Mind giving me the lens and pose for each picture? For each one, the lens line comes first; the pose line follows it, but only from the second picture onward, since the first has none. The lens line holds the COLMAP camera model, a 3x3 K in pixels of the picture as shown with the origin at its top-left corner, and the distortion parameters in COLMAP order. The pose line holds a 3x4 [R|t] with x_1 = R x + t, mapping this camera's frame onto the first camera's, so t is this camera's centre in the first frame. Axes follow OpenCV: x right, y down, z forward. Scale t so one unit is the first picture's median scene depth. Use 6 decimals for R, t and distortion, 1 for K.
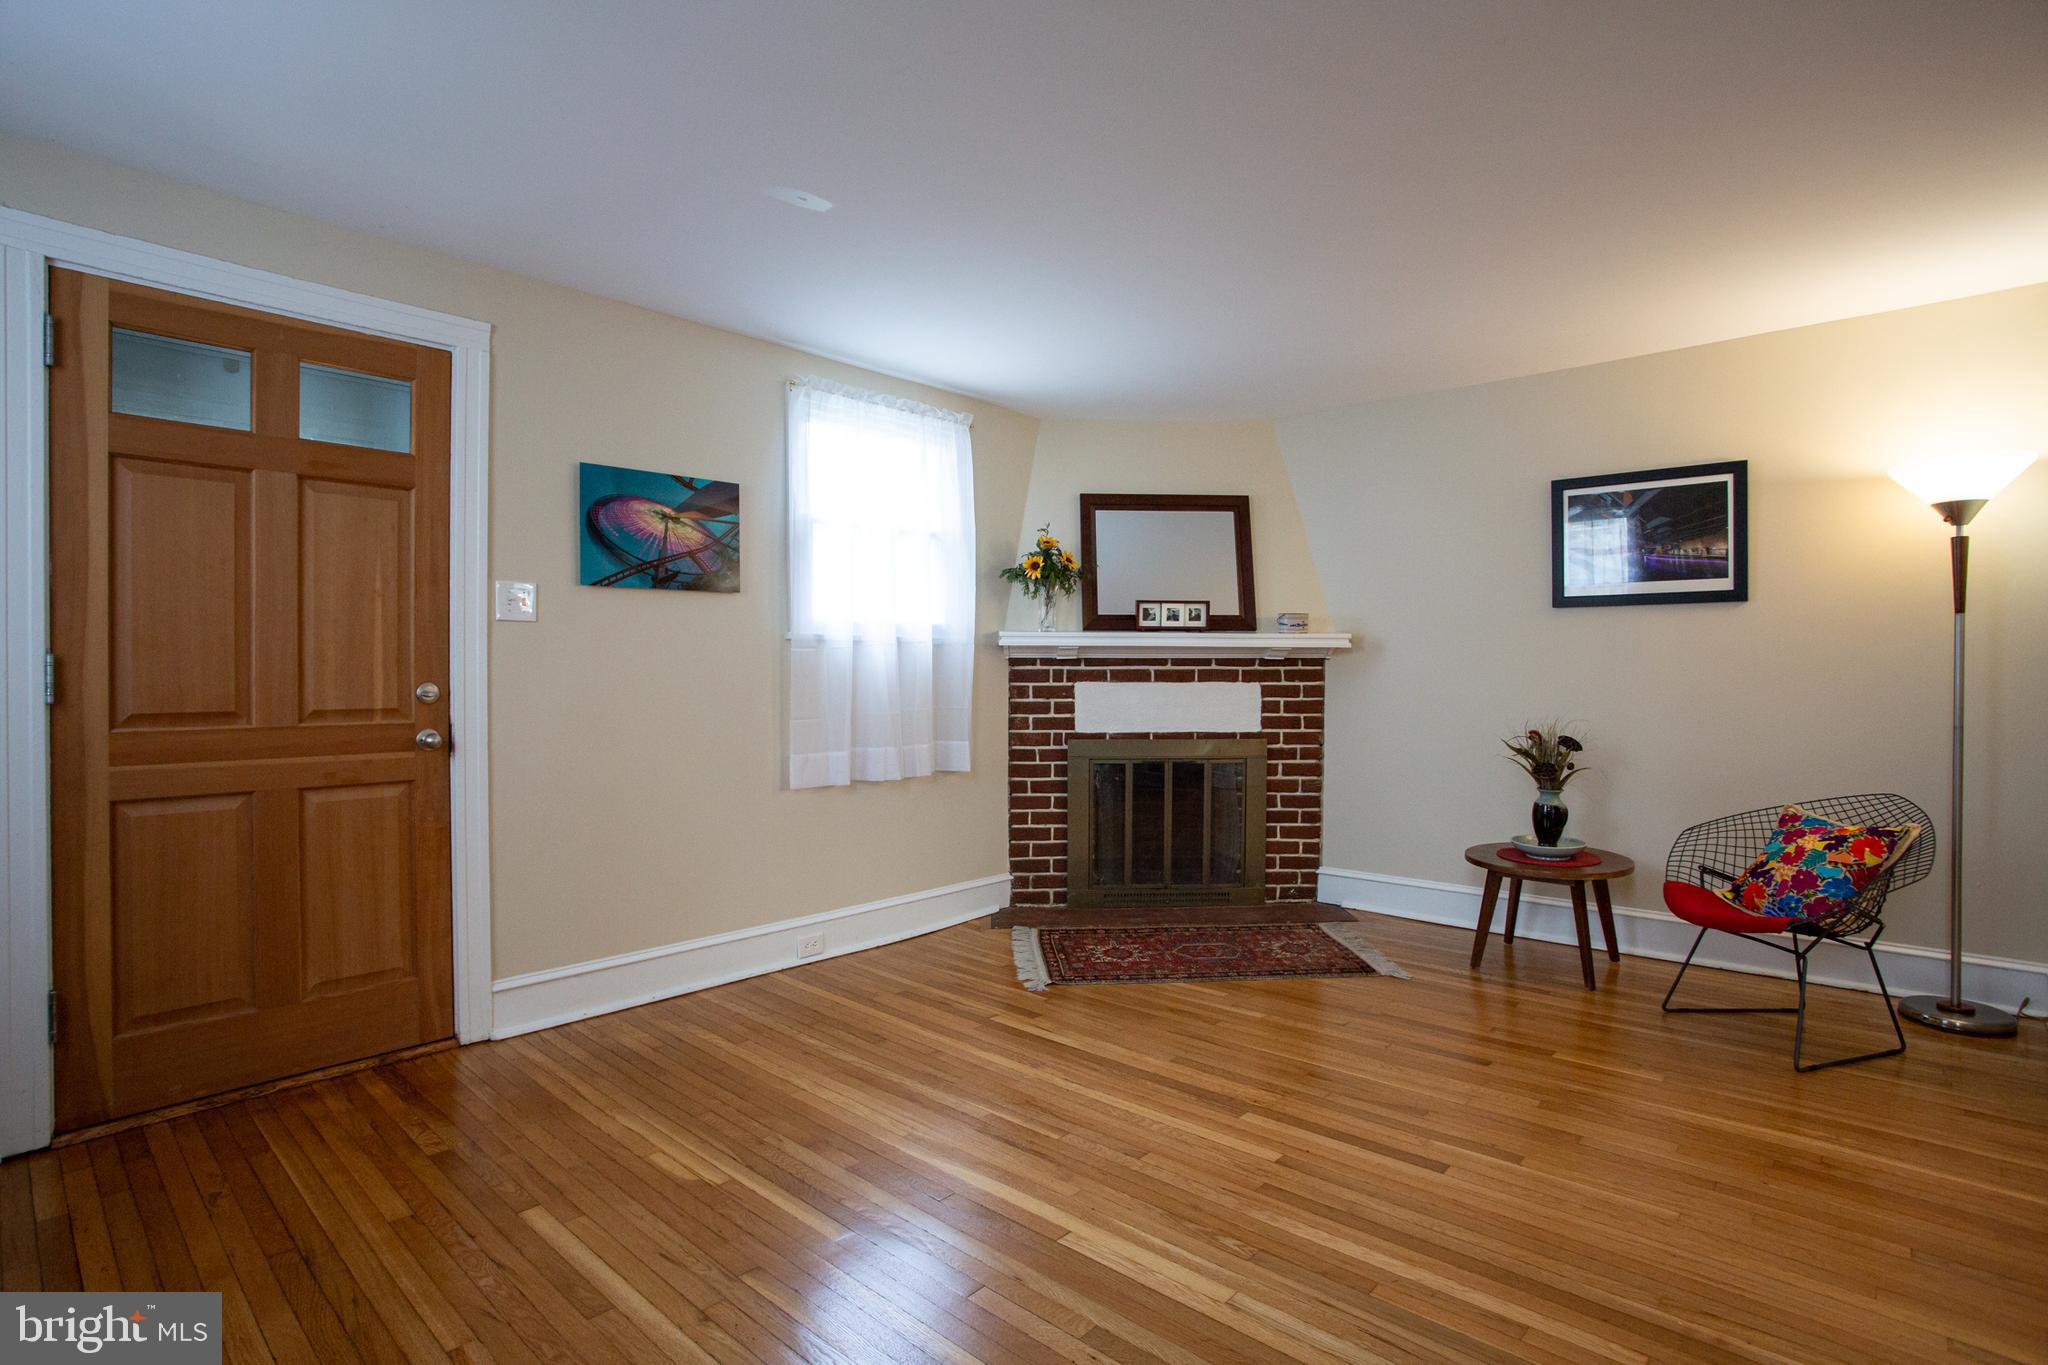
lens RADIAL K [[995.0, 0, 1010.6], [0, 995.0, 673.6], [0, 0, 1]] dist [-0.075566, 0.033338]
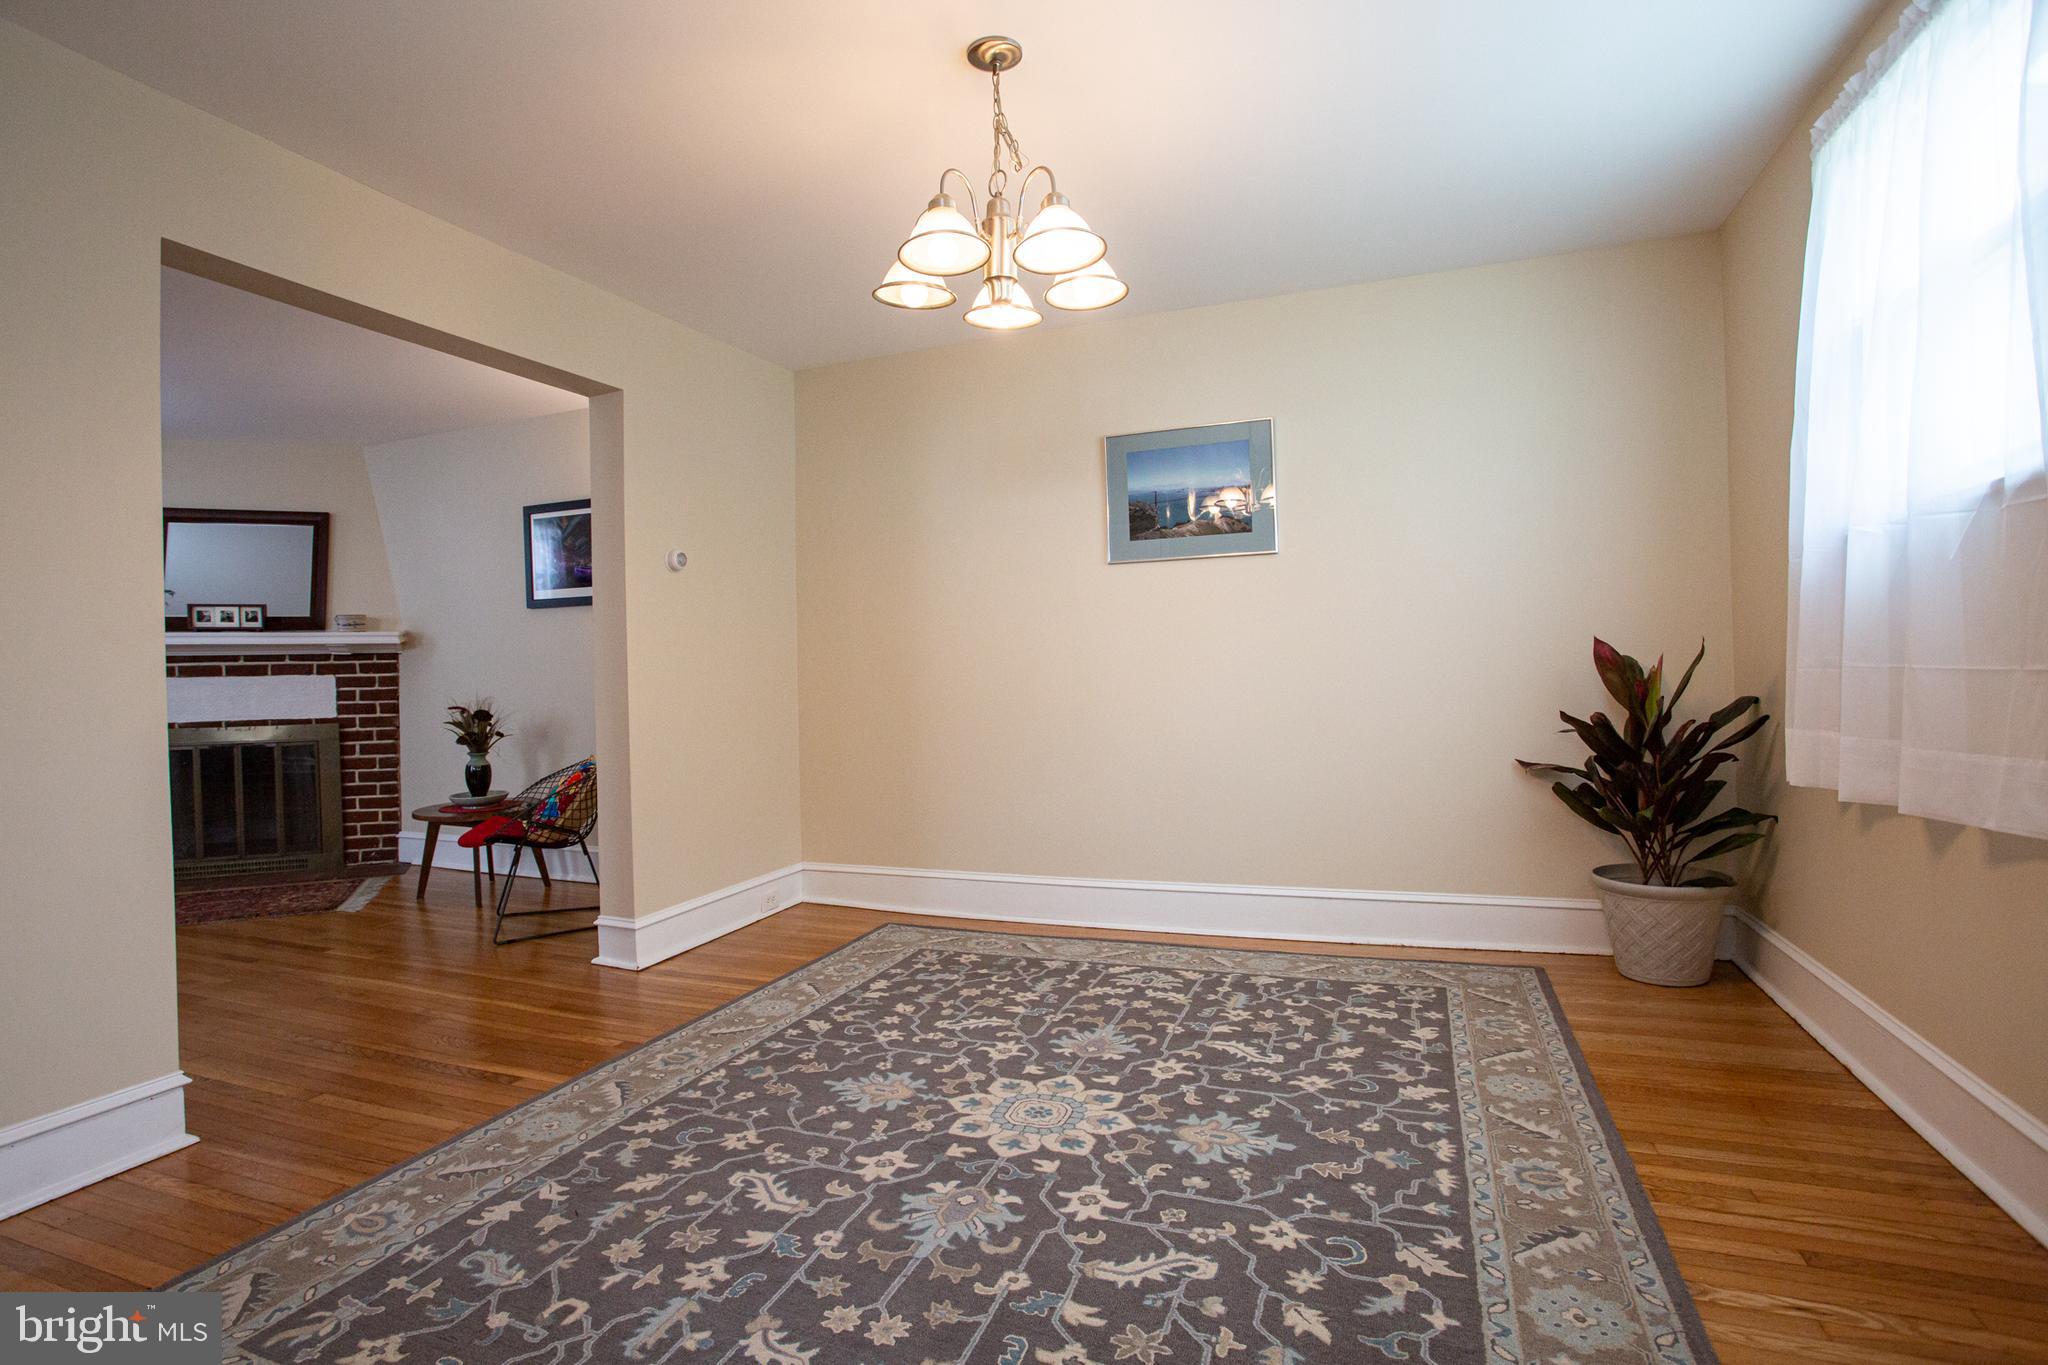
lens RADIAL K [[995.0, 0, 1010.6], [0, 995.0, 673.6], [0, 0, 1]] dist [-0.075566, 0.033338]
pose [[0.936609, -0.020966, 0.349749, 0.599388], [0.021894, 0.999759, 0.001302, 0.023520], [-0.349692, 0.006438, 0.936843, -0.332641]]
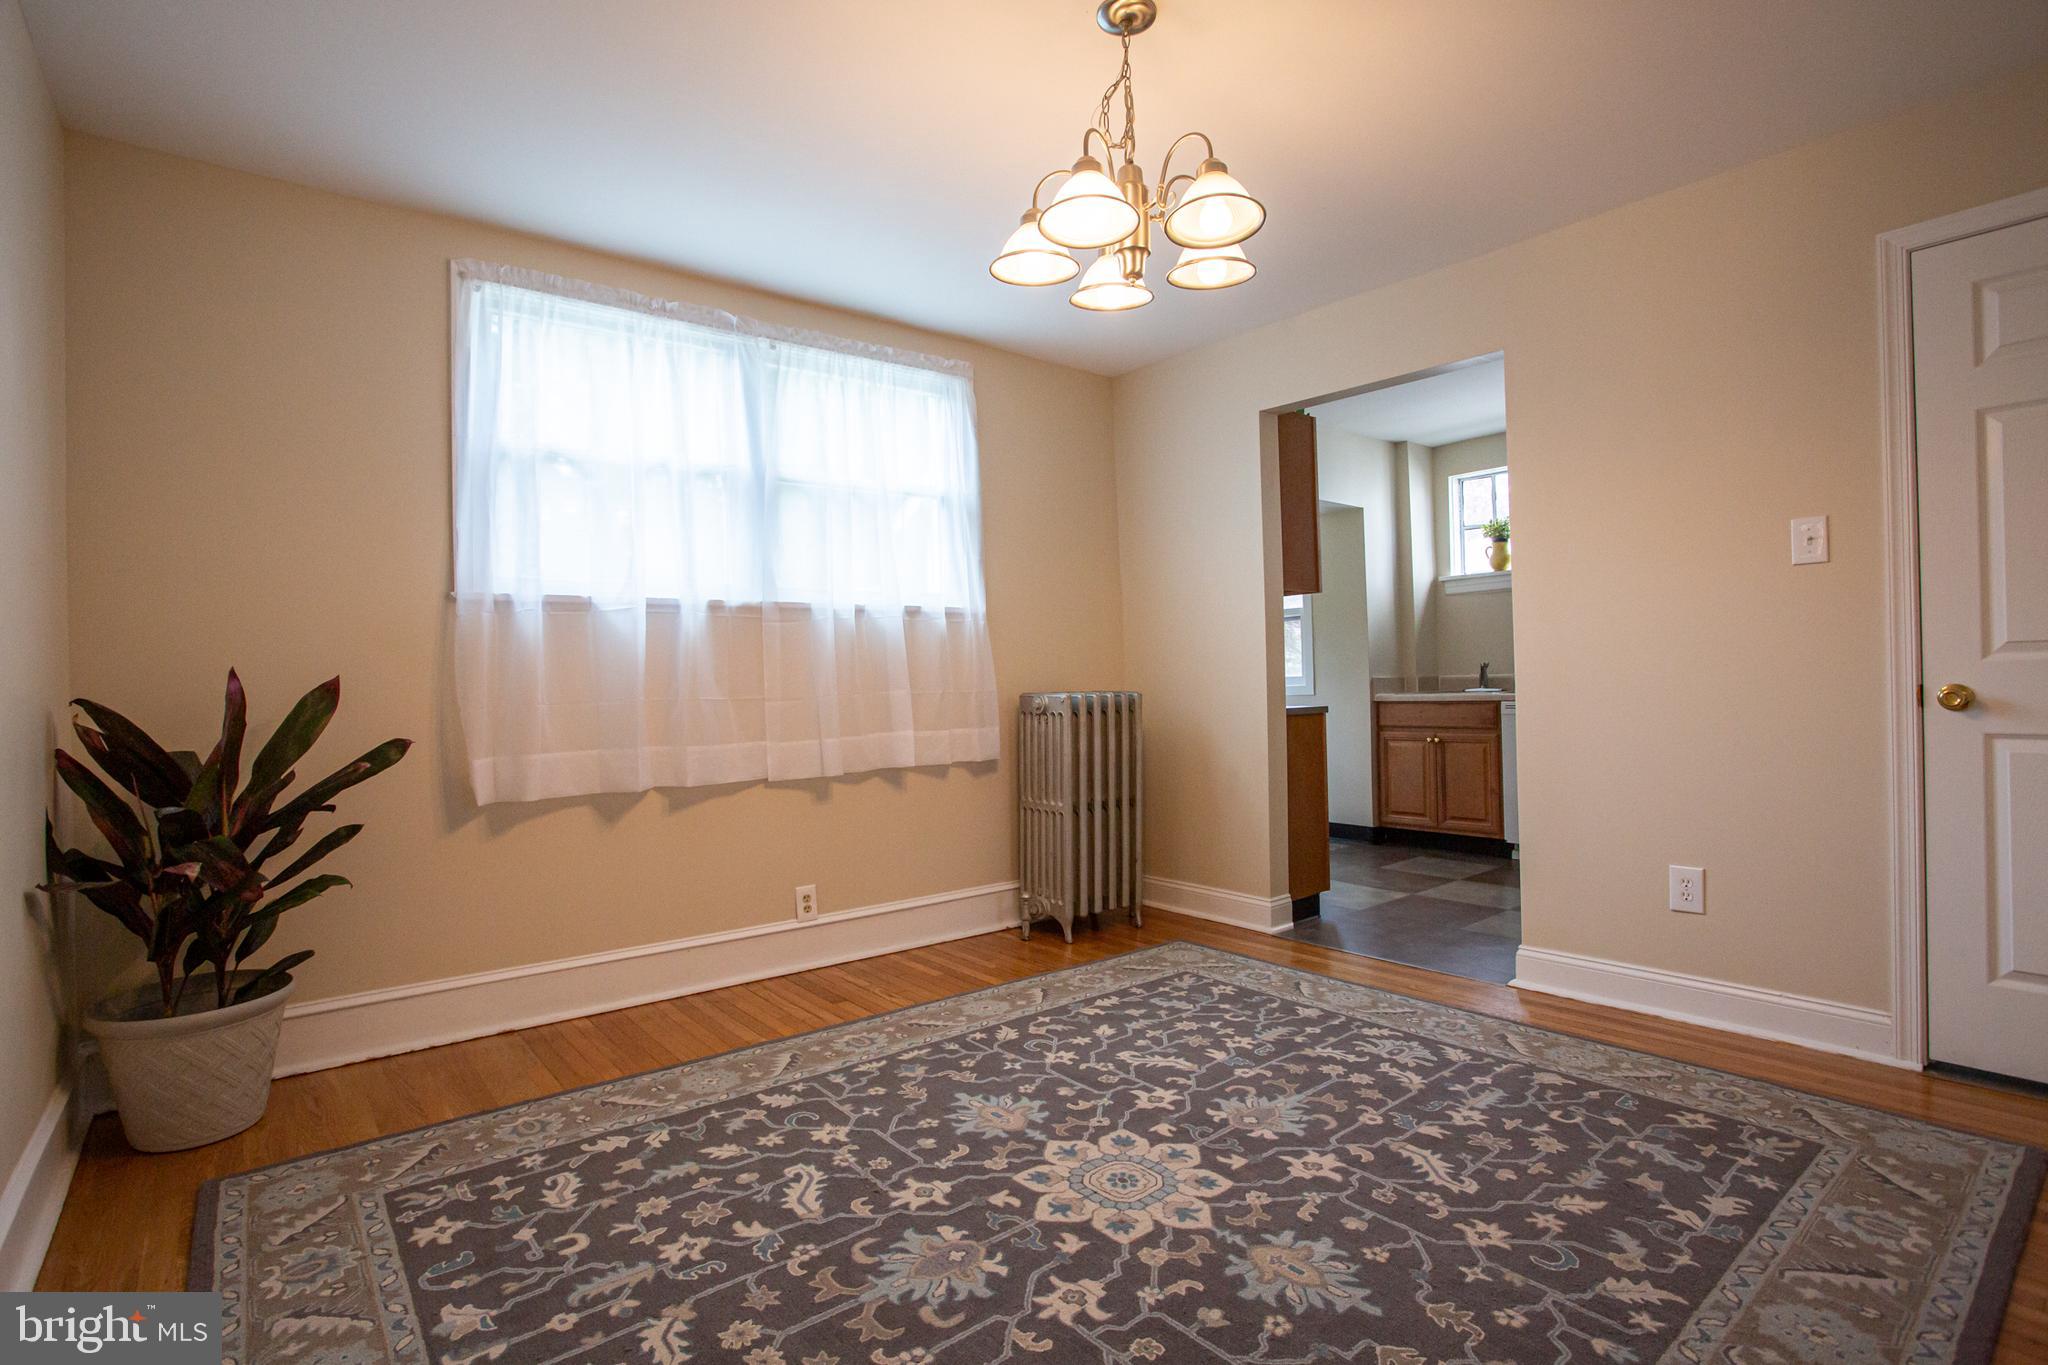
lens RADIAL K [[995.0, 0, 1010.6], [0, 995.0, 673.6], [0, 0, 1]] dist [-0.075566, 0.033338]
pose [[-0.986391, 0.029255, 0.161794, 0.746375], [0.027564, 0.999540, -0.012688, 0.025984], [-0.162091, -0.008056, -0.986743, 0.520601]]
